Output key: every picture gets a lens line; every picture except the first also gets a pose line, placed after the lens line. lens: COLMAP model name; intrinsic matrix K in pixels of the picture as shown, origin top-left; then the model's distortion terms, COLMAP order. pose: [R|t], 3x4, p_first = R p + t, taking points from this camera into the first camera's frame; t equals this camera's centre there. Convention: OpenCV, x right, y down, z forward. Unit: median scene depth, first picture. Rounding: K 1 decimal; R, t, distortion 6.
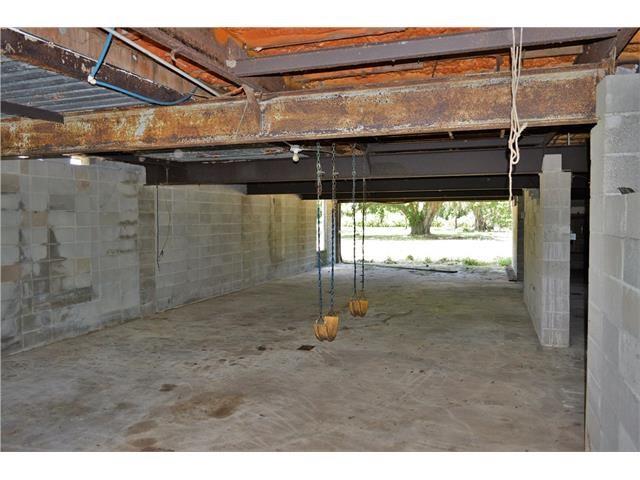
lens RADIAL K [[508.1, 0, 314.0], [0, 508.1, 239.0], [0, 0, 1]] dist [-0.010725, 0.005486]
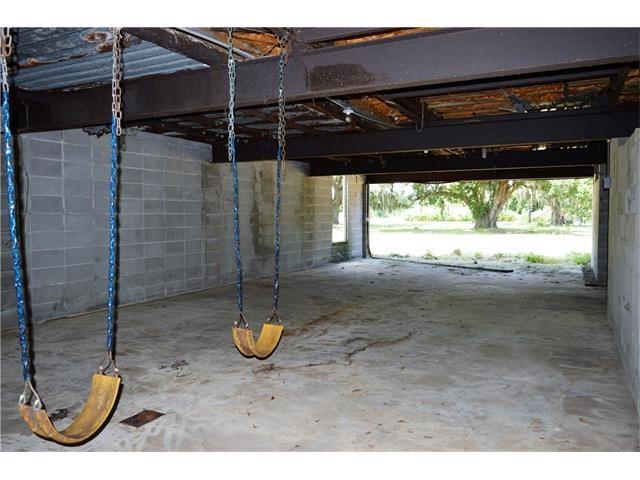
lens RADIAL K [[508.1, 0, 314.0], [0, 508.1, 239.0], [0, 0, 1]] dist [-0.010725, 0.005486]
pose [[0.990849, 0.008888, -0.134680, 0.106634], [-0.007746, 0.999929, 0.009000, 0.014997], [0.134750, -0.007875, 0.990848, 0.256233]]
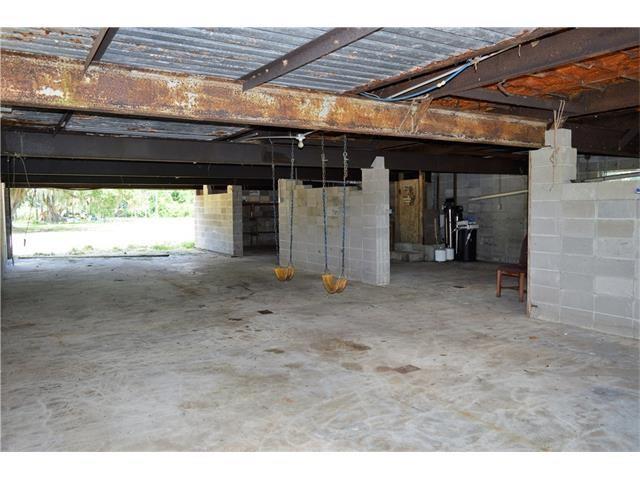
lens RADIAL K [[508.1, 0, 314.0], [0, 508.1, 239.0], [0, 0, 1]] dist [-0.010725, 0.005486]
pose [[0.633059, -0.051229, 0.772406, -0.401794], [0.039844, 0.998642, 0.033578, 0.009045], [-0.773077, 0.009519, 0.634241, 0.096338]]
